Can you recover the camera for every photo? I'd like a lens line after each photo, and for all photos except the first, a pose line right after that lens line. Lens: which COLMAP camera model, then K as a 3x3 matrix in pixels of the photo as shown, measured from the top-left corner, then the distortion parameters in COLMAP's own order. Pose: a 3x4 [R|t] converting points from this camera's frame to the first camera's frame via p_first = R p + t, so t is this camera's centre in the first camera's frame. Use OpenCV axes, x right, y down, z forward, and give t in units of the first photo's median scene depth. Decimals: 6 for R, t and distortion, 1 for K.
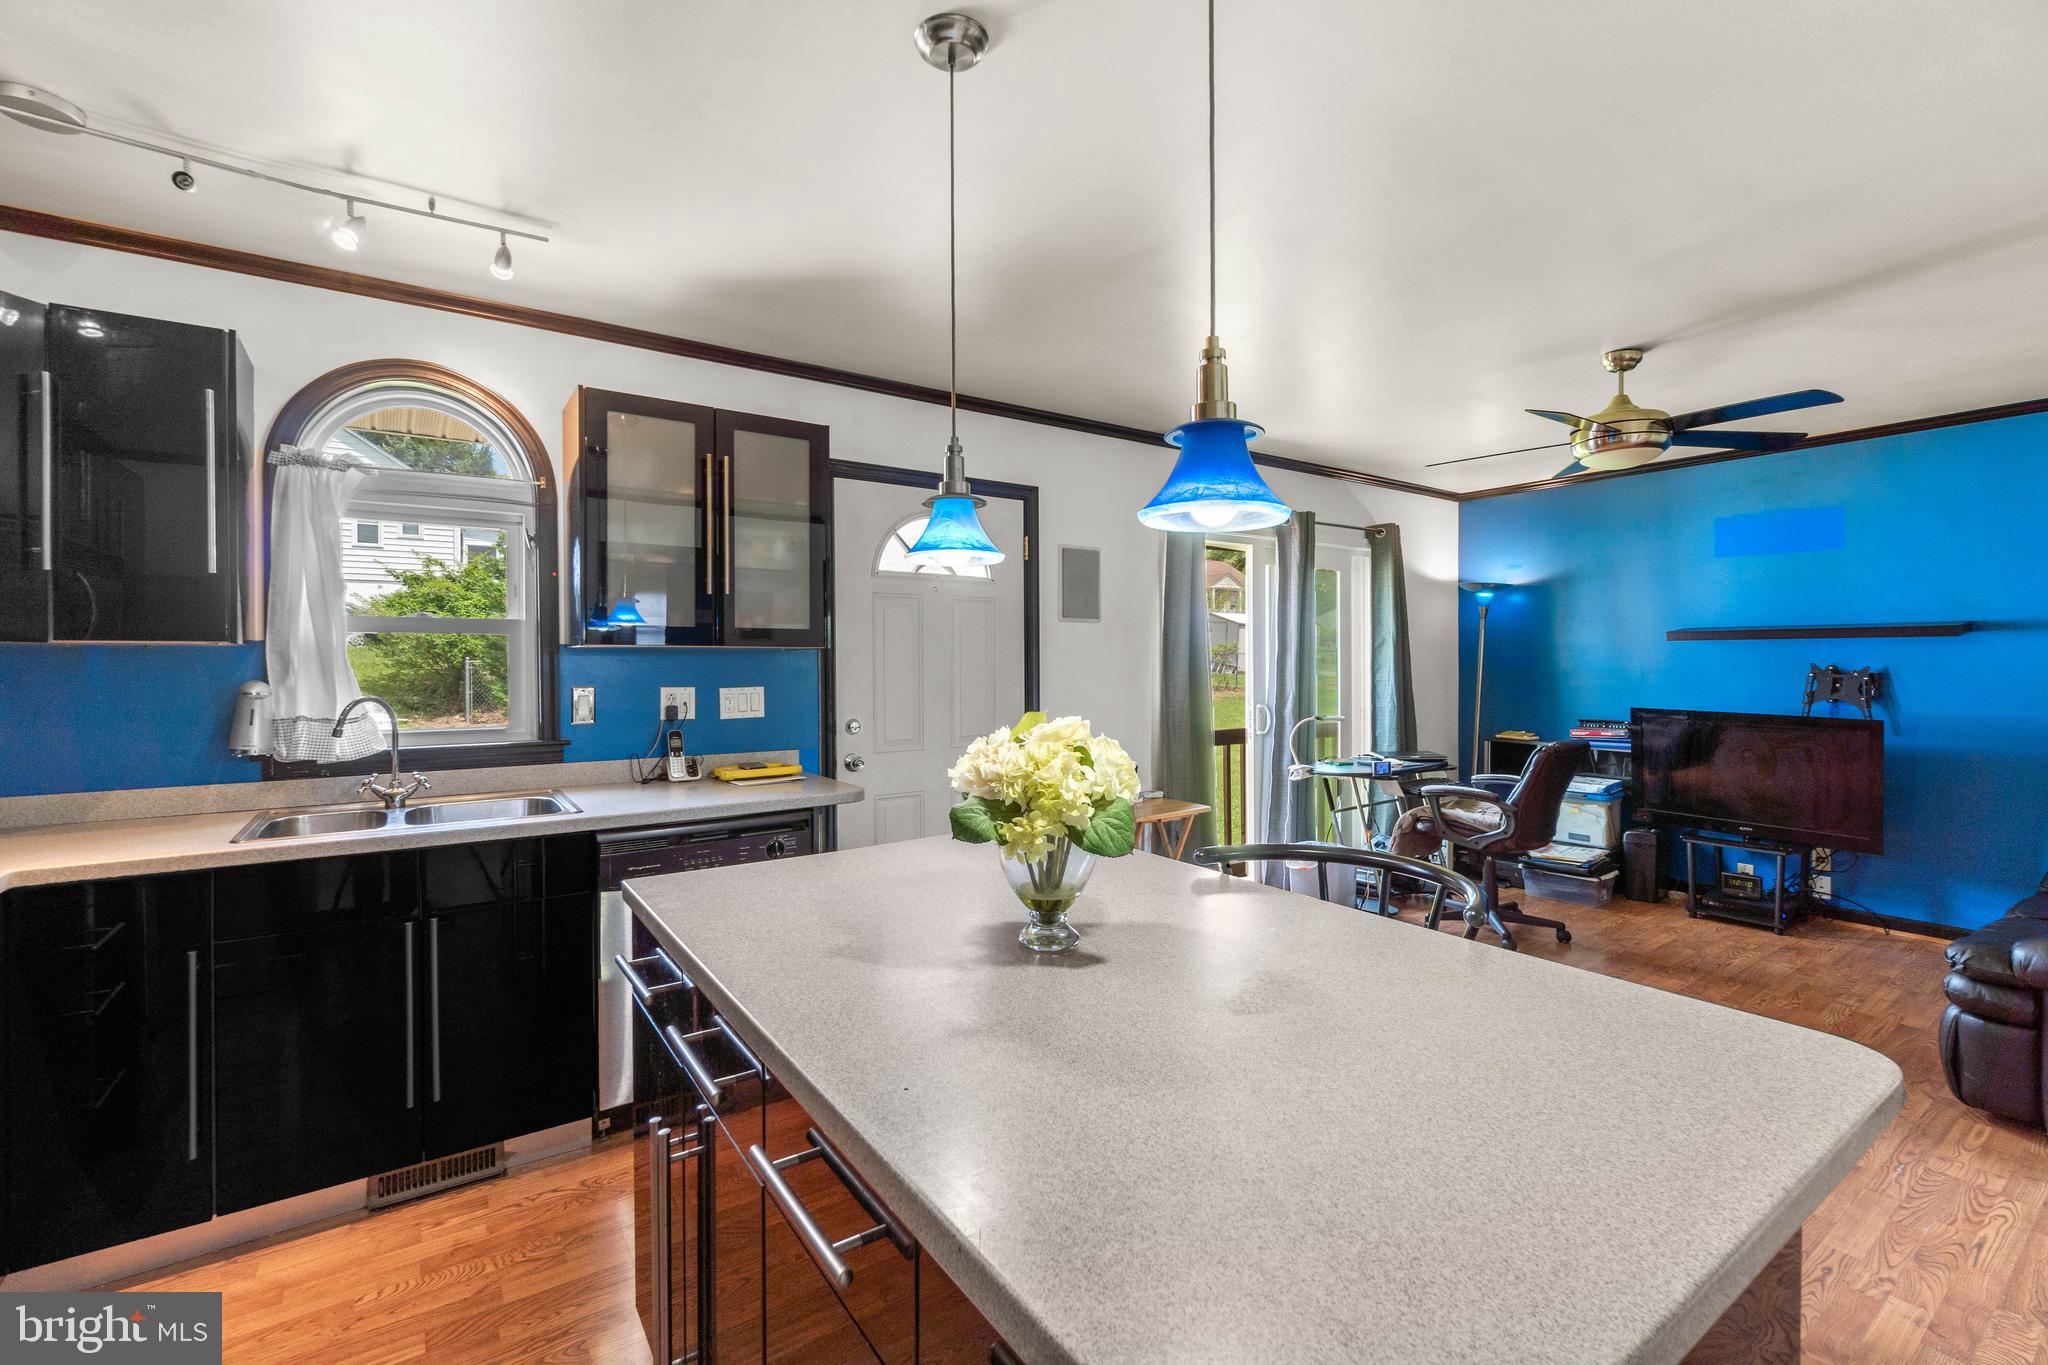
lens RADIAL K [[888.7, 0, 1015.3], [0, 888.7, 668.2], [0, 0, 1]] dist [-0.001415, 0.000074]
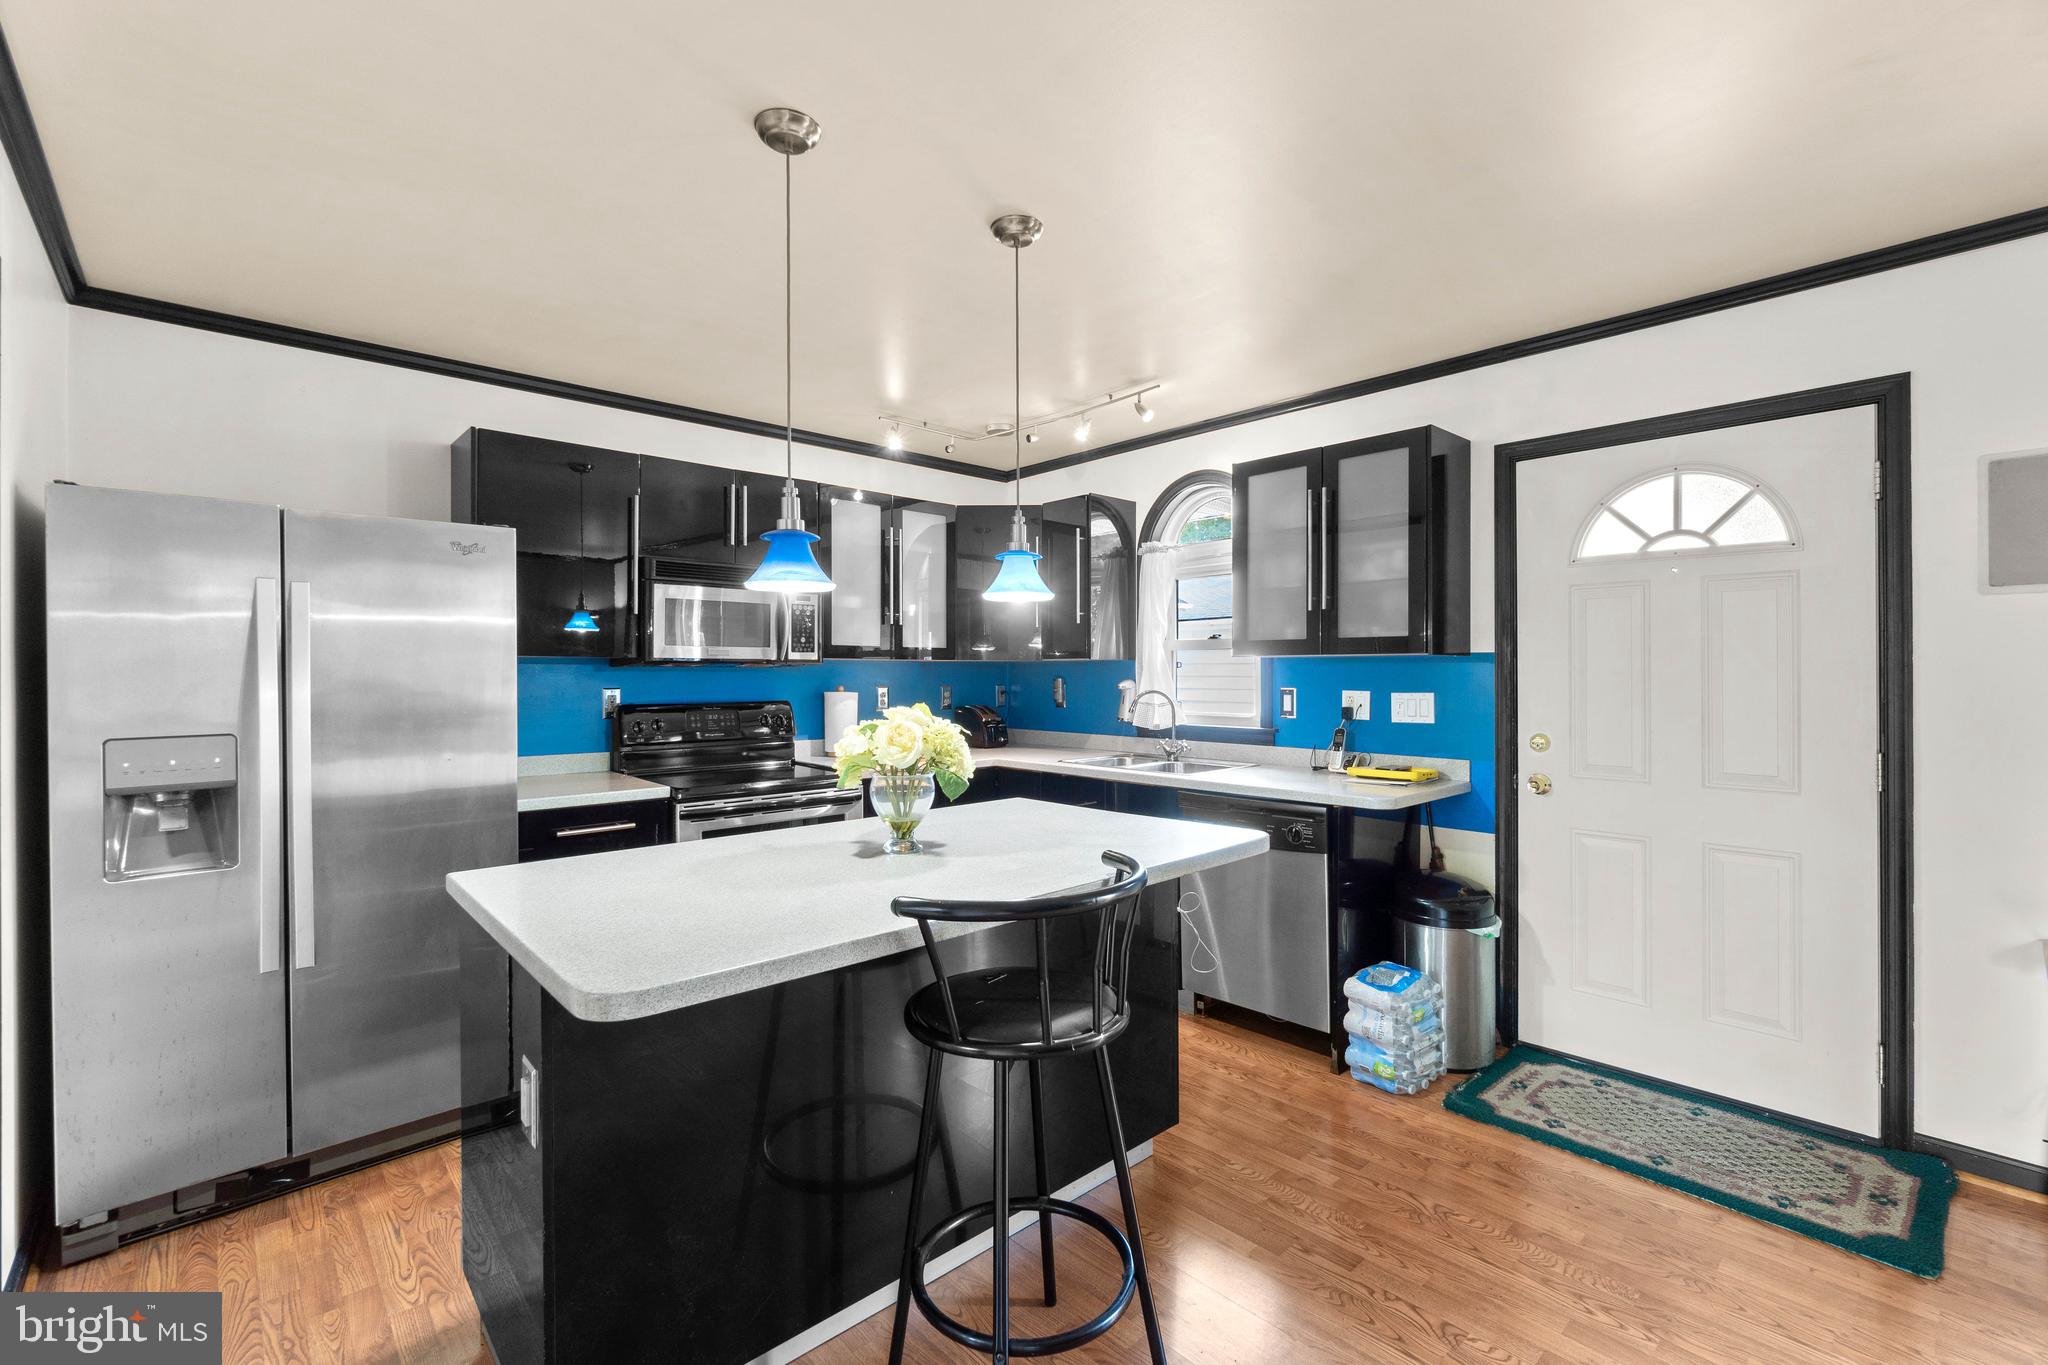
lens RADIAL K [[889.0, 0, 1024.0], [0, 889.0, 682.5], [0, 0, 1]] dist [0.001497, -0.000234]
pose [[0.139098, 0.009860, -0.990230, 0.712530], [-0.007462, 0.999932, 0.008908, 0.003642], [0.990251, 0.006150, 0.139162, 0.440796]]
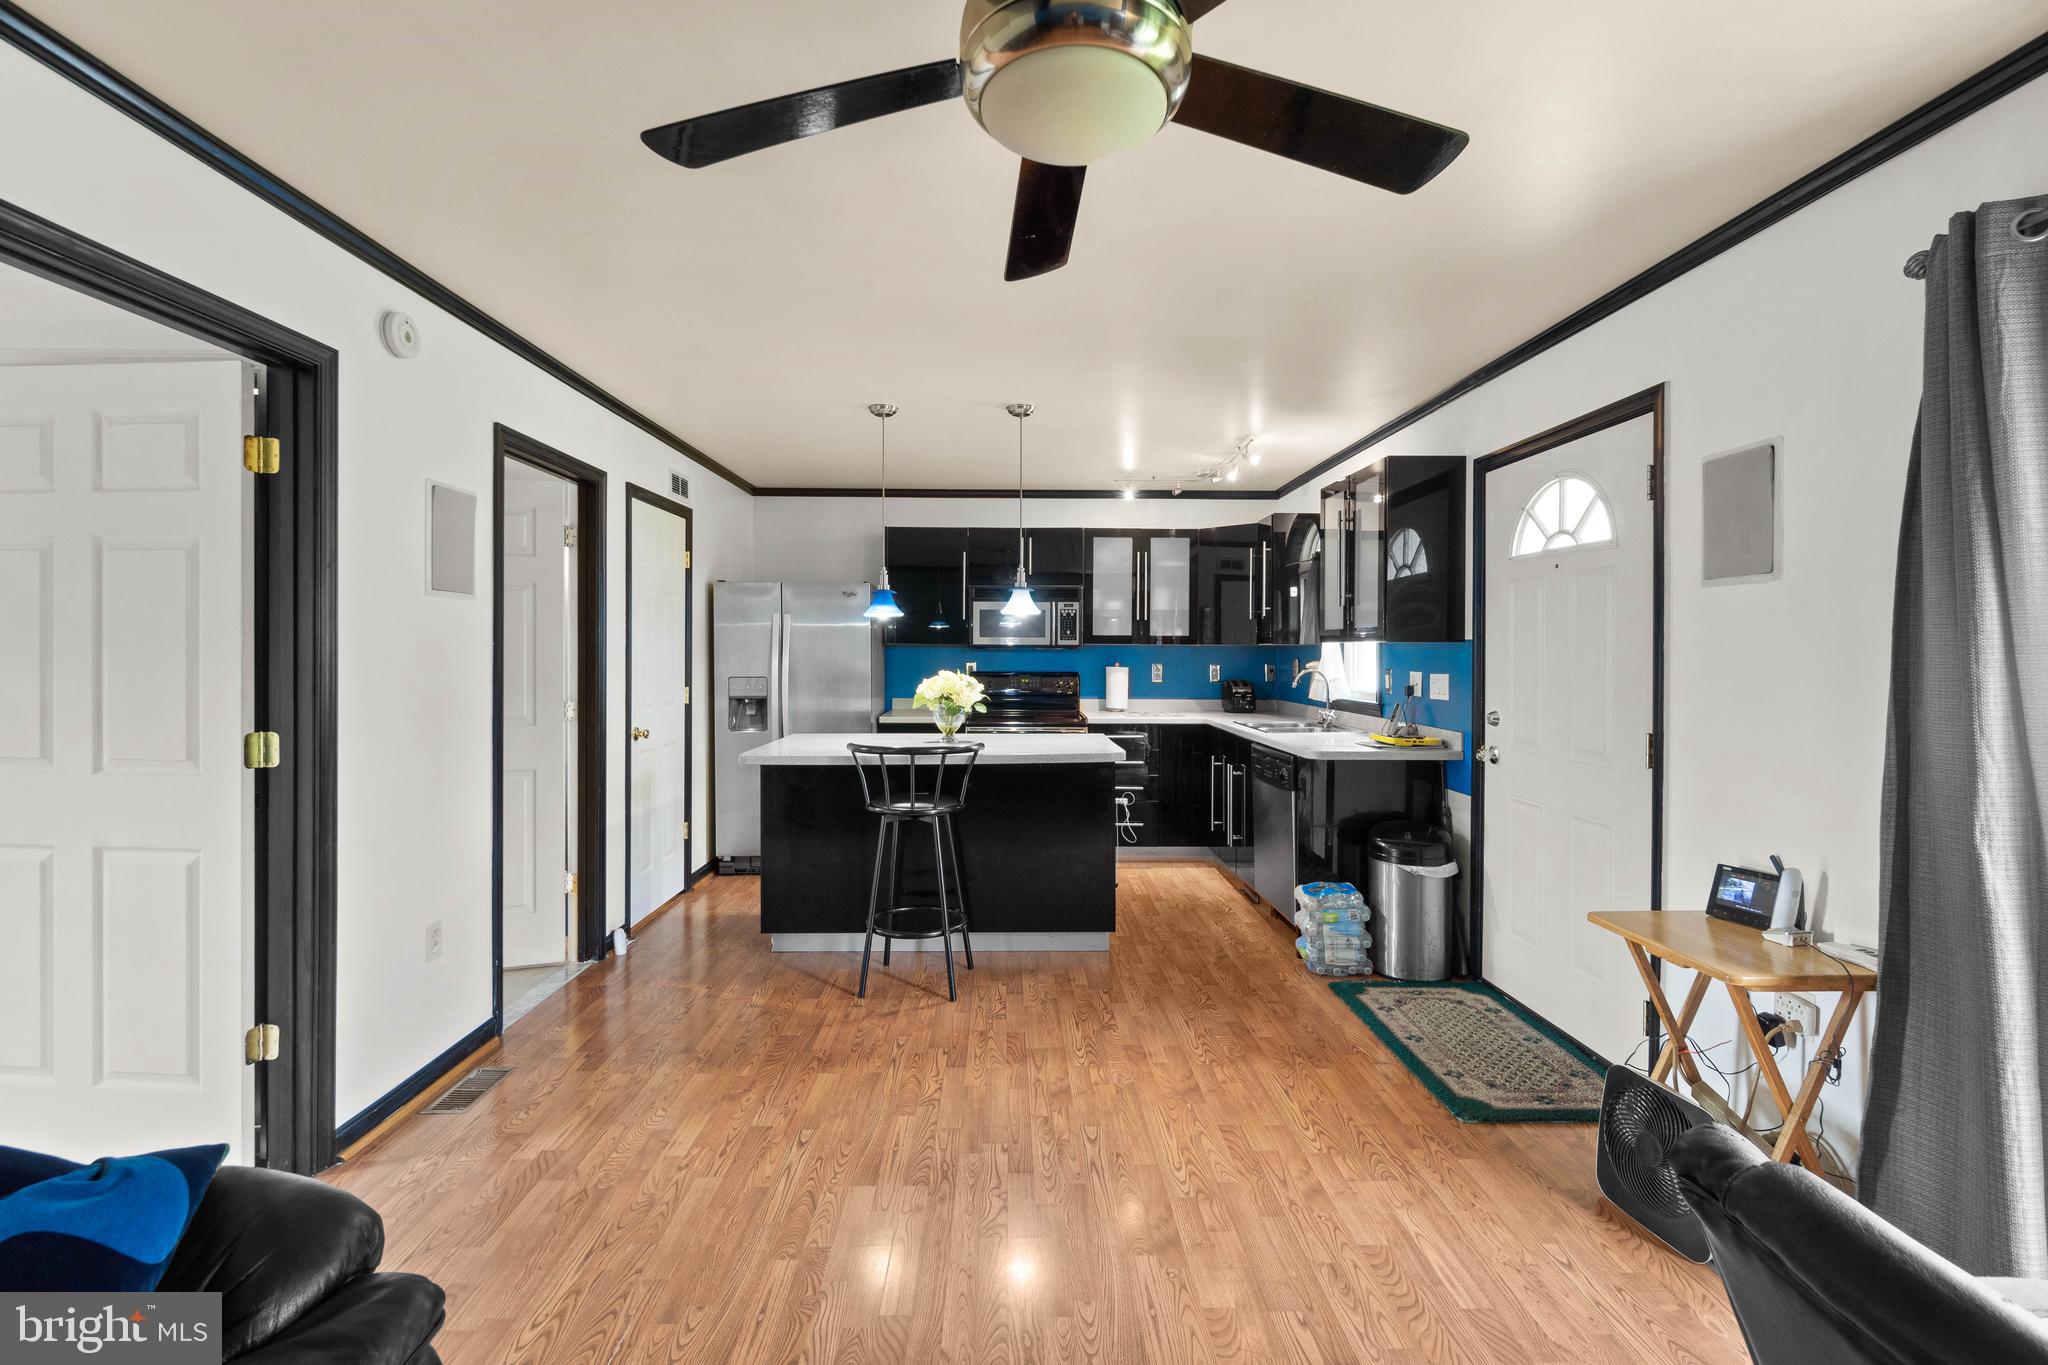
lens RADIAL K [[888.7, 0, 1015.3], [0, 888.7, 668.2], [0, 0, 1]] dist [-0.001415, 0.000074]
pose [[-0.556596, 0.012671, -0.830687, 1.099352], [-0.011443, 0.999672, 0.022916, -0.007475], [0.830705, 0.022260, -0.556268, 1.292463]]
